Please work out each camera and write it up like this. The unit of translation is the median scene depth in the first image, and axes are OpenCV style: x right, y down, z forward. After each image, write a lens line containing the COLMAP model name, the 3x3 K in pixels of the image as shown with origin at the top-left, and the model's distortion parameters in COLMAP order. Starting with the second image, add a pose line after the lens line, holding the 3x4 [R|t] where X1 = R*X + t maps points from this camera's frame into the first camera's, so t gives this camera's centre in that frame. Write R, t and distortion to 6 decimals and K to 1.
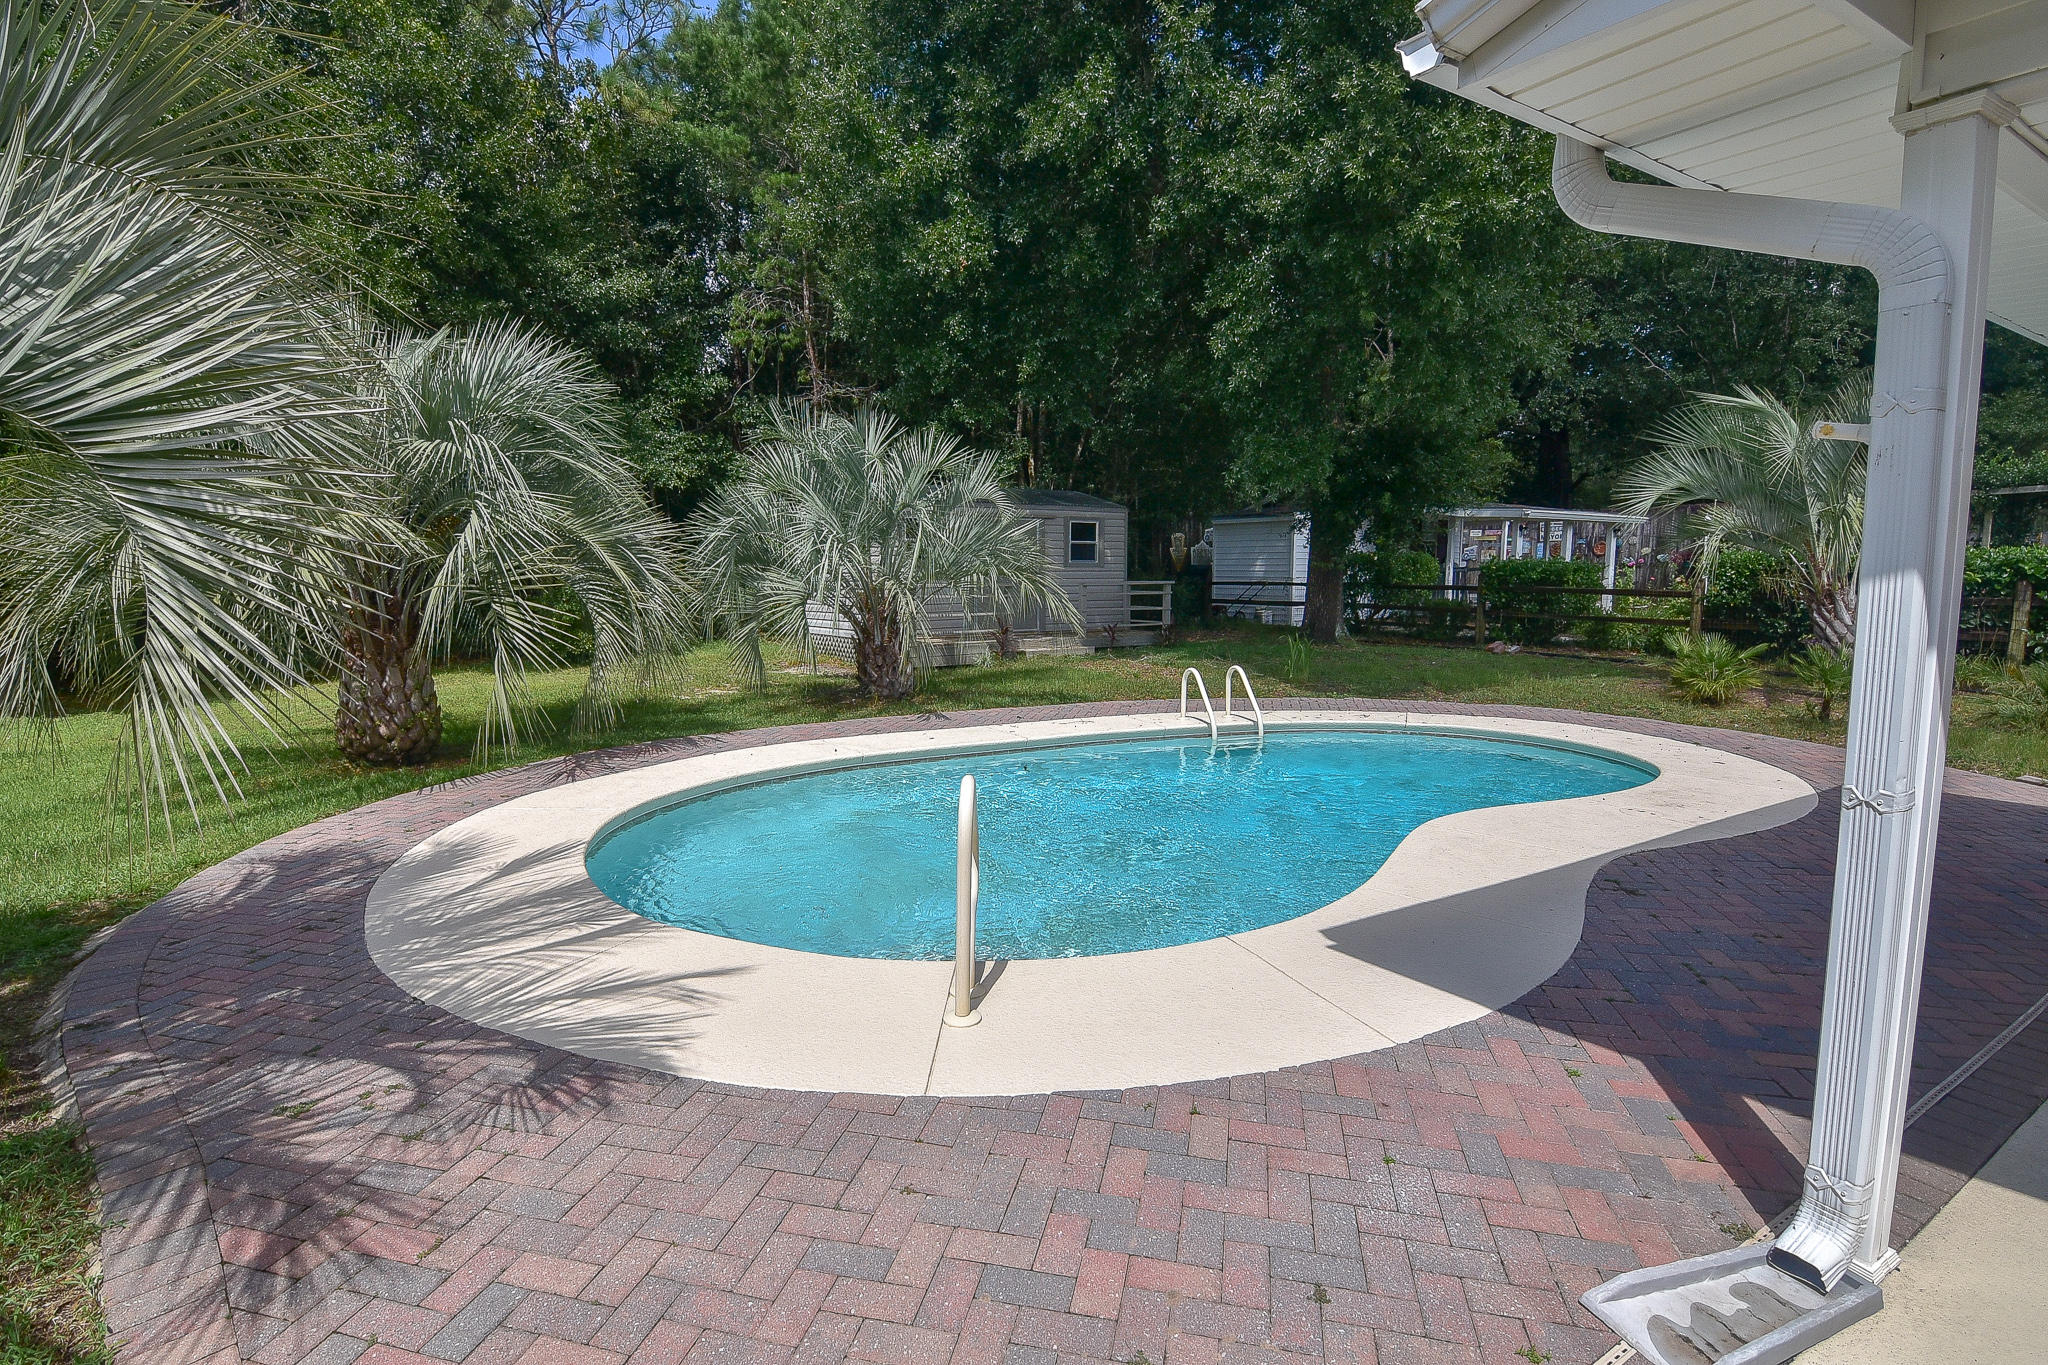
lens RADIAL K [[989.5, 0, 1019.1], [0, 989.5, 691.6], [0, 0, 1]] dist [-0.008450, -0.009149]
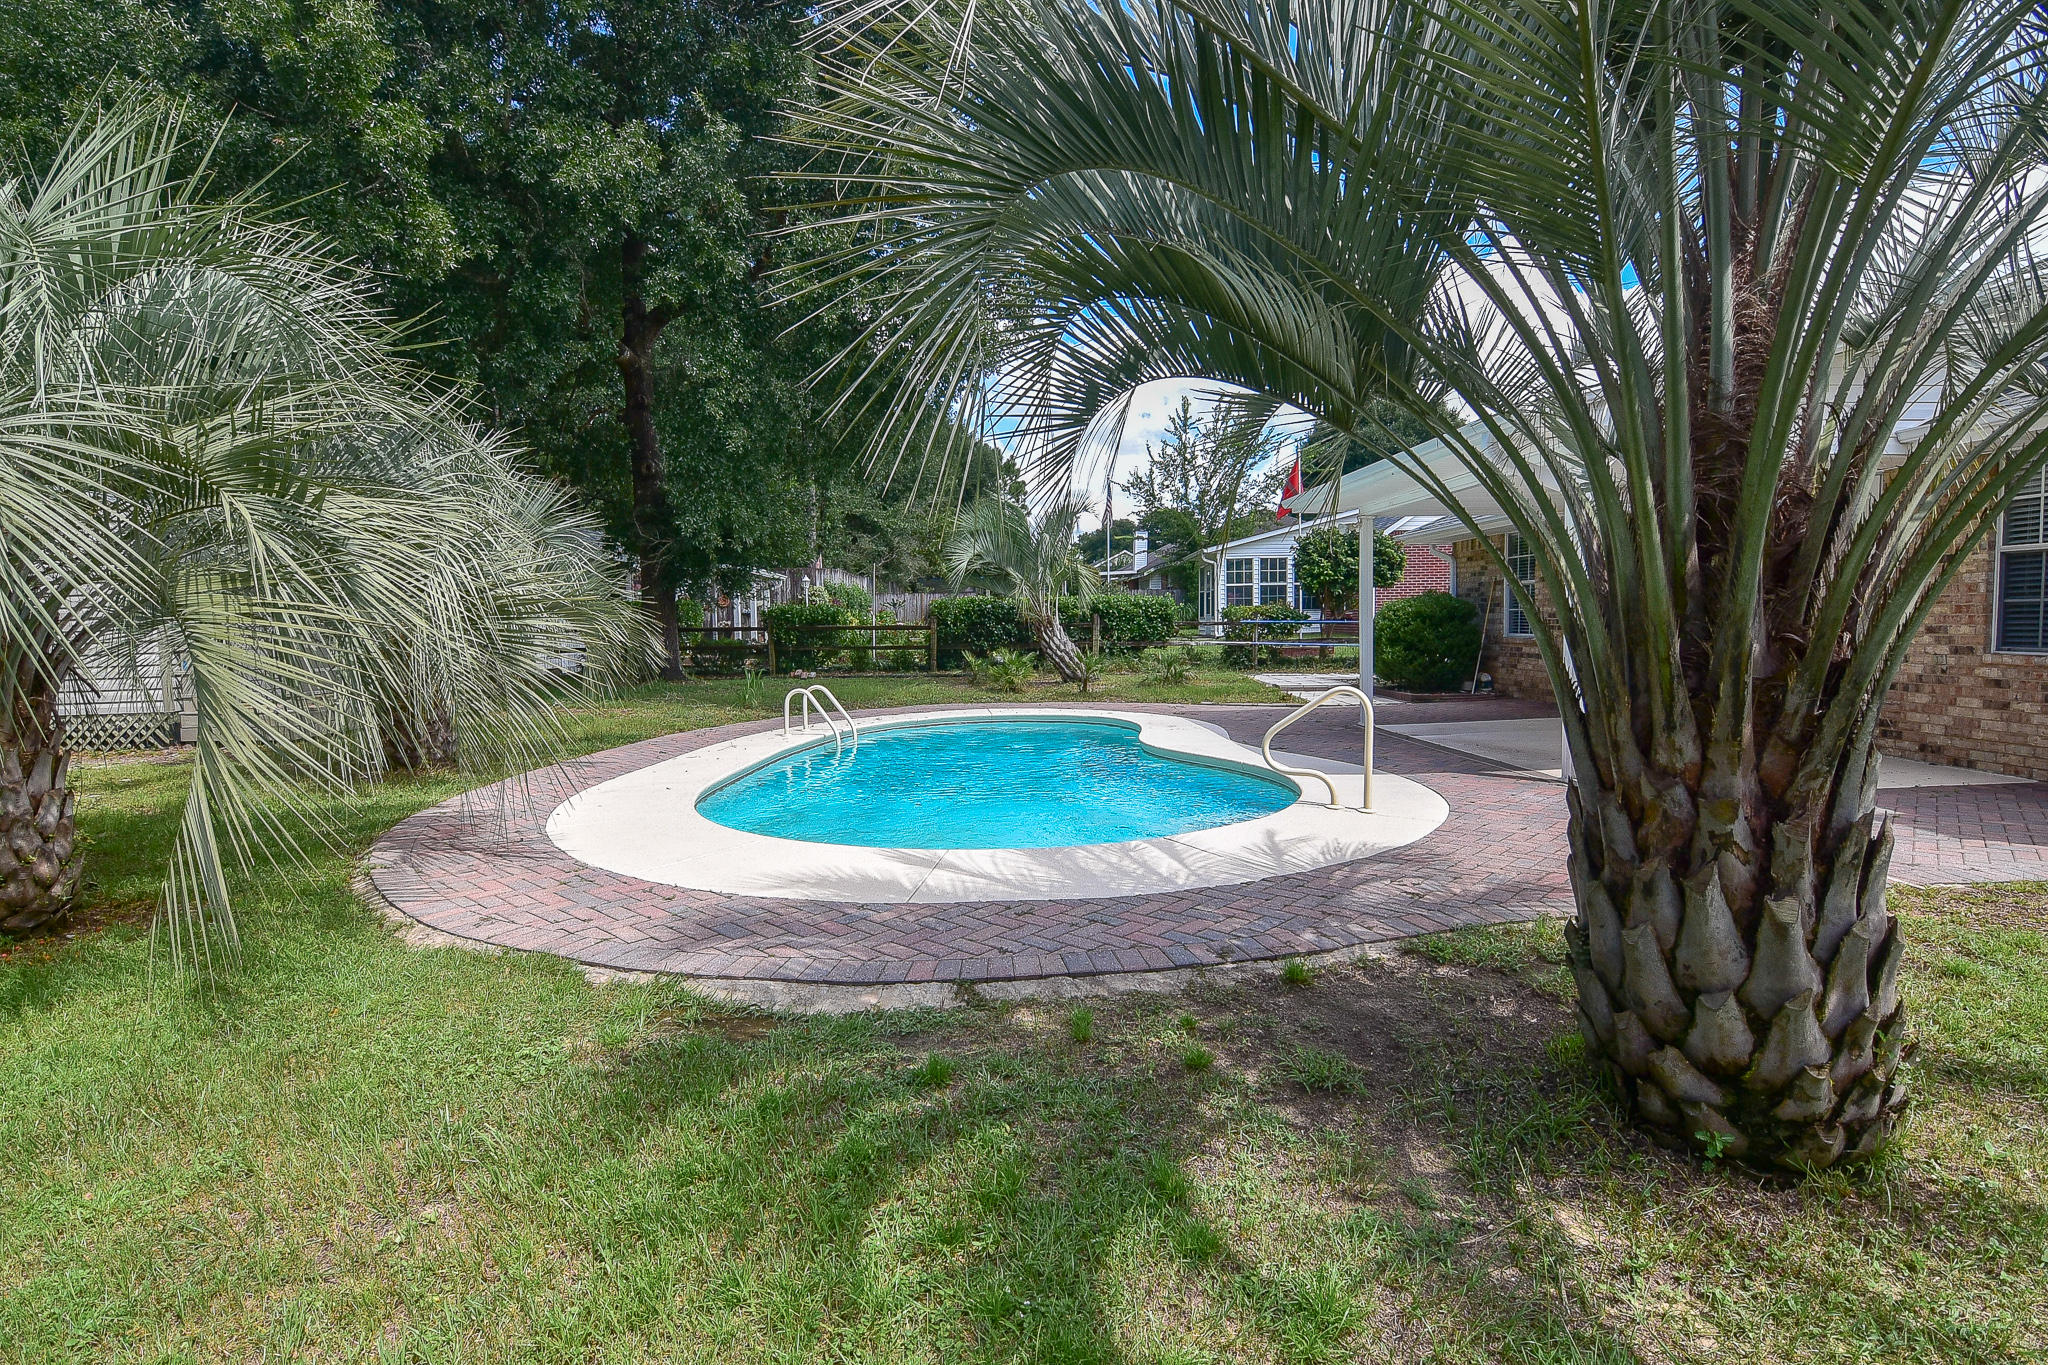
lens RADIAL K [[989.5, 0, 1019.1], [0, 989.5, 691.6], [0, 0, 1]] dist [-0.008450, -0.009149]
pose [[0.500420, -0.067440, 0.863152, -0.673031], [0.121551, 0.992560, 0.007081, 0.002241], [-0.857208, 0.101373, 0.504895, 0.196560]]
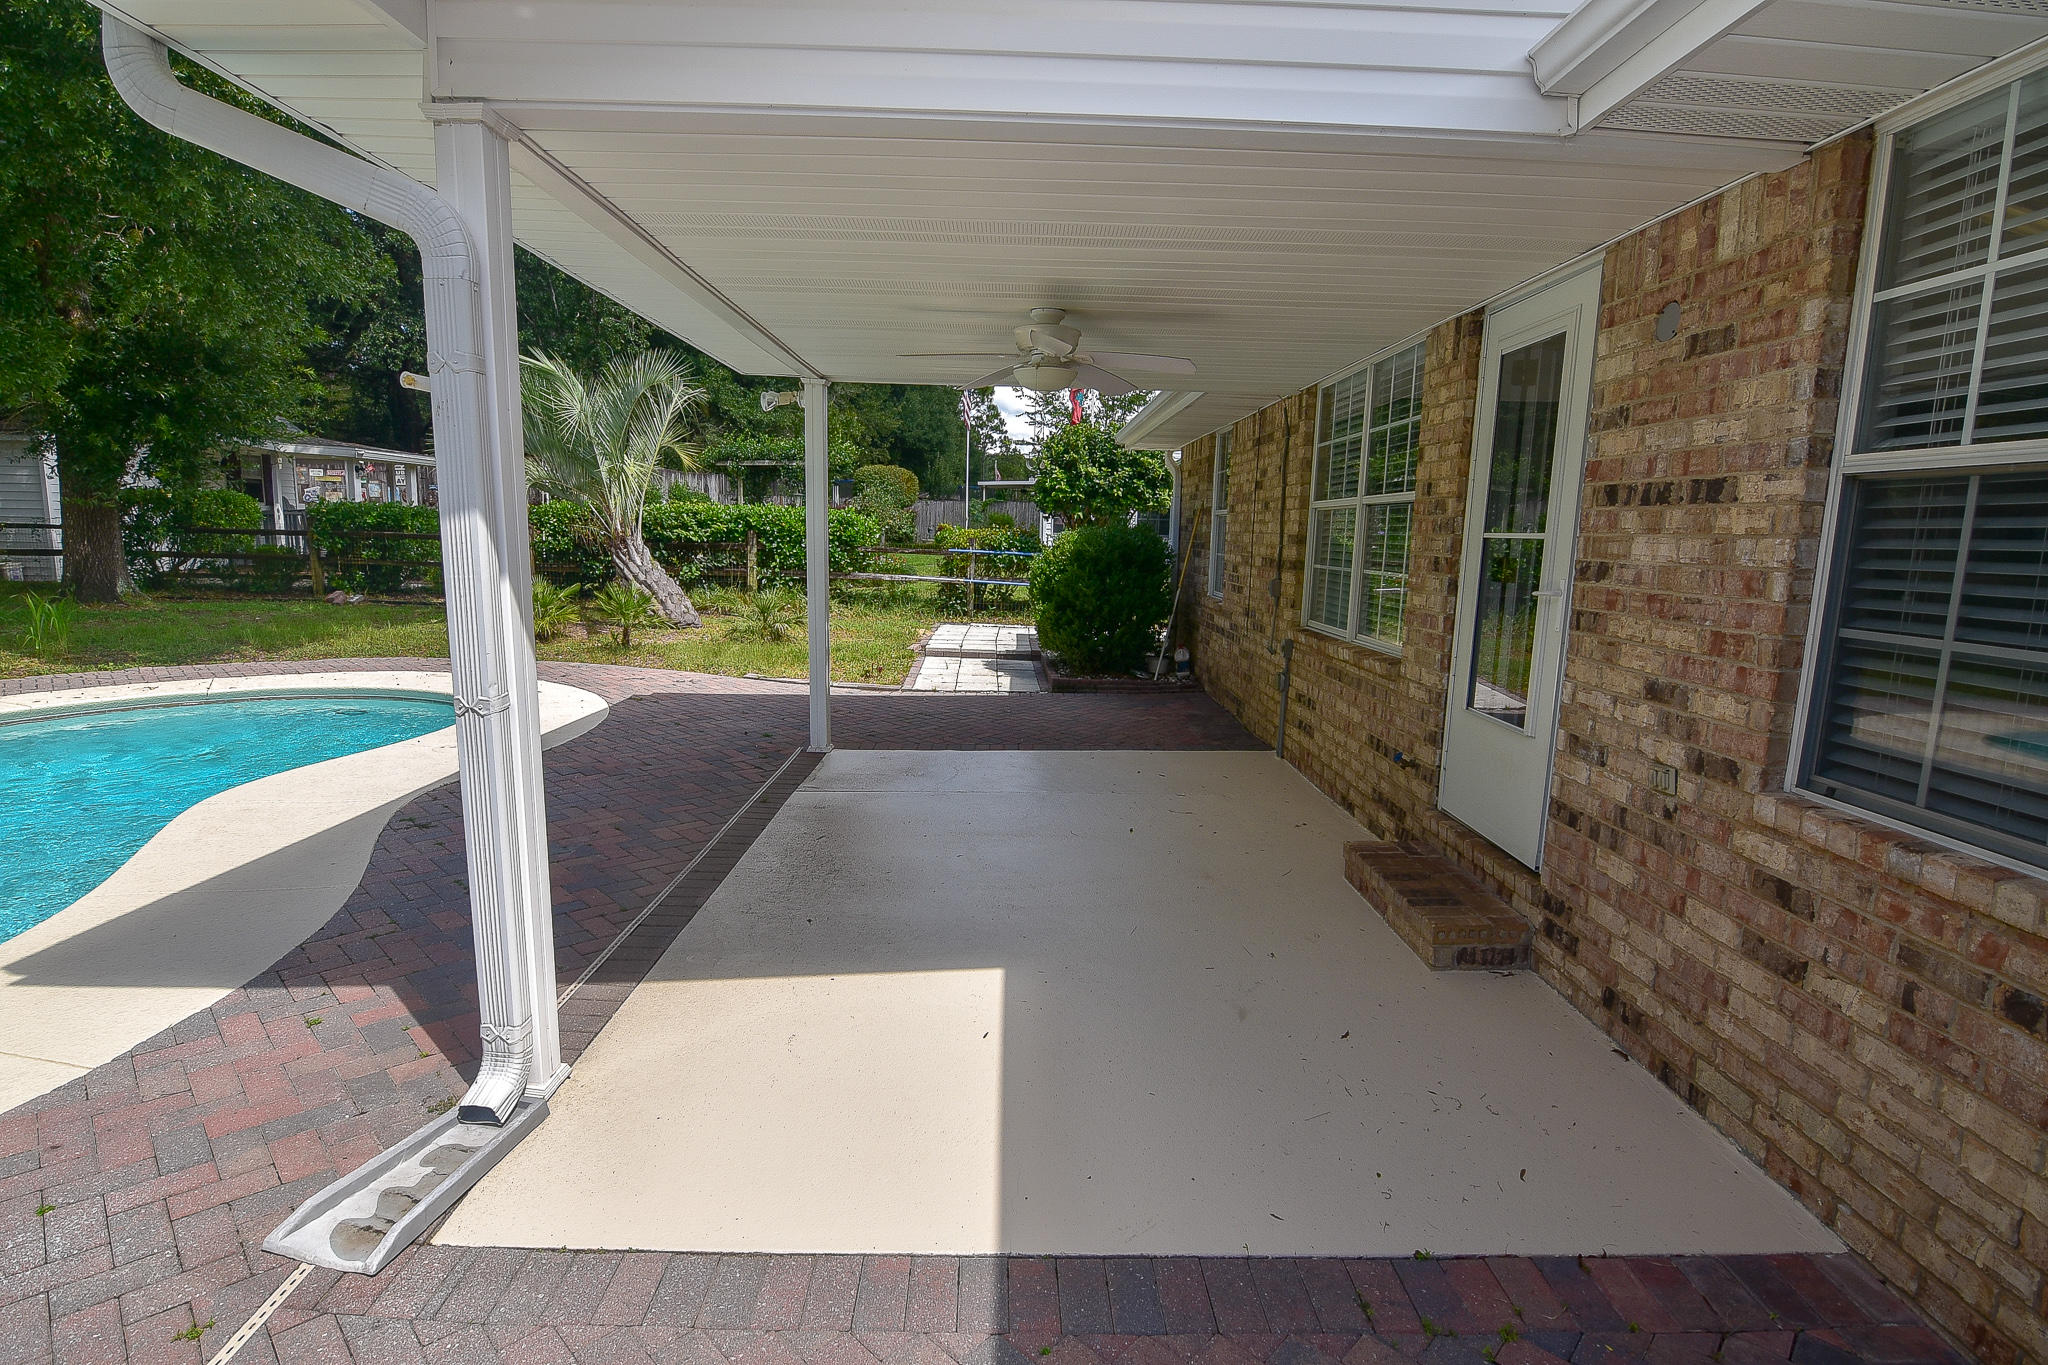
lens RADIAL K [[989.5, 0, 1019.1], [0, 989.5, 691.6], [0, 0, 1]] dist [-0.008450, -0.009149]
pose [[0.522641, -0.121550, 0.843843, 0.044818], [0.077481, 0.992460, 0.094969, 0.006578], [-0.849025, 0.015747, 0.528119, -0.037135]]
